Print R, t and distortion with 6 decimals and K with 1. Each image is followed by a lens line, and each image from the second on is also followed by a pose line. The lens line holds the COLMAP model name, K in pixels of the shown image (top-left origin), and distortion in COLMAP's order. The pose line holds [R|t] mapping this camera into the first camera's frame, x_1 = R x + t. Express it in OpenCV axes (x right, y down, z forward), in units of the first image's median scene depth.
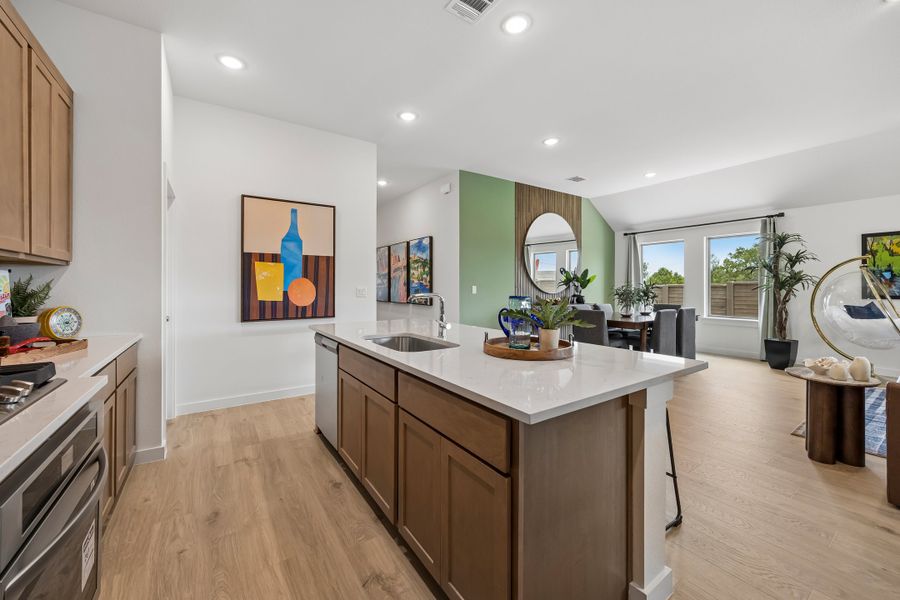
lens RADIAL K [[350.6, 0, 446.4], [0, 350.6, 286.7], [0, 0, 1]] dist [-0.002089, -0.000265]
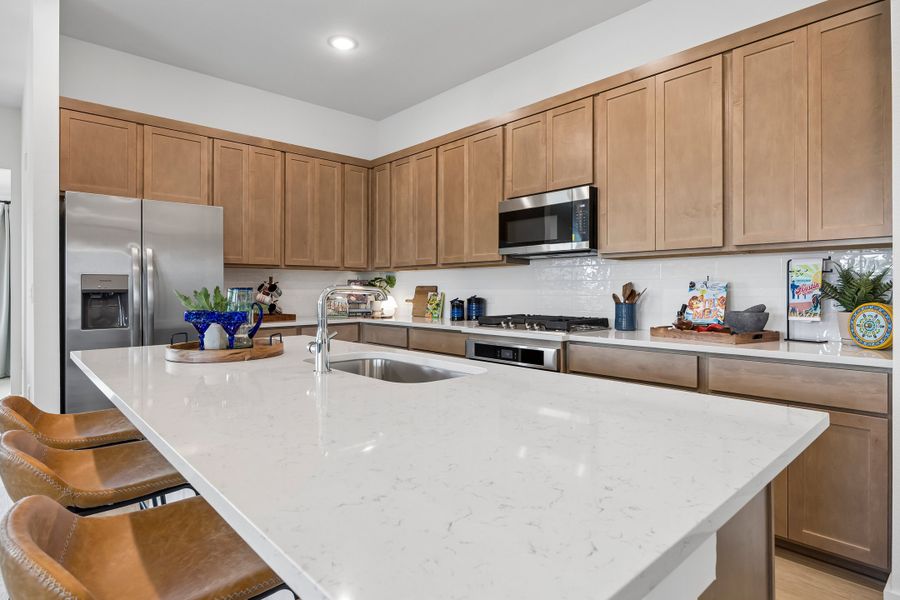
lens RADIAL K [[480.2, 0, 447.8], [0, 480.2, 289.8], [0, 0, 1]] dist [-0.004929, -0.000401]
pose [[-0.988191, 0.005865, -0.153114, -0.050213], [0.004981, 0.999969, 0.006152, 0.010846], [0.153145, 0.005317, -0.988189, 0.984131]]
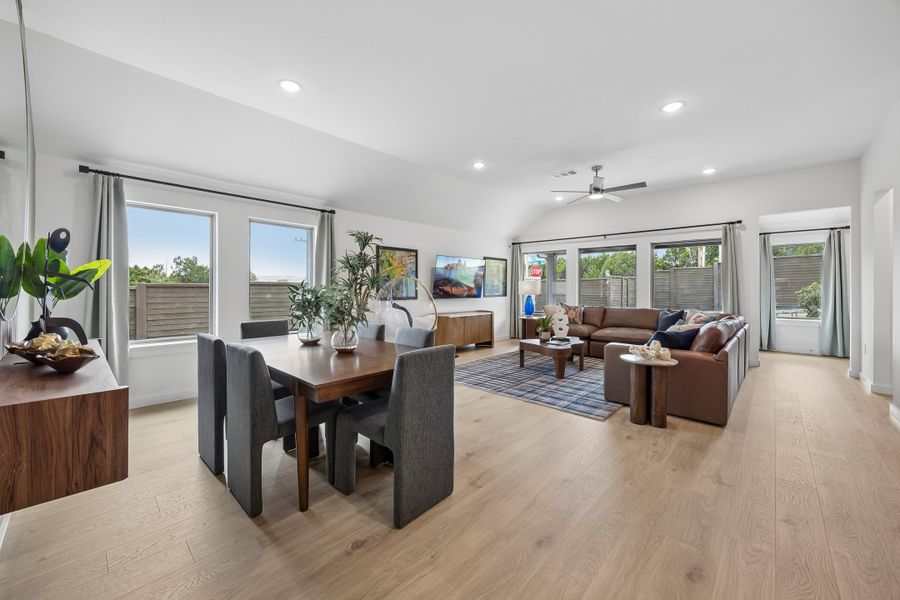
lens RADIAL K [[350.6, 0, 446.4], [0, 350.6, 286.7], [0, 0, 1]] dist [-0.002089, -0.000265]
pose [[-0.224652, 0.005175, 0.974425, -0.003747], [0.000646, 0.999986, -0.005162, -0.006881], [-0.974439, -0.000530, -0.224652, 1.260742]]
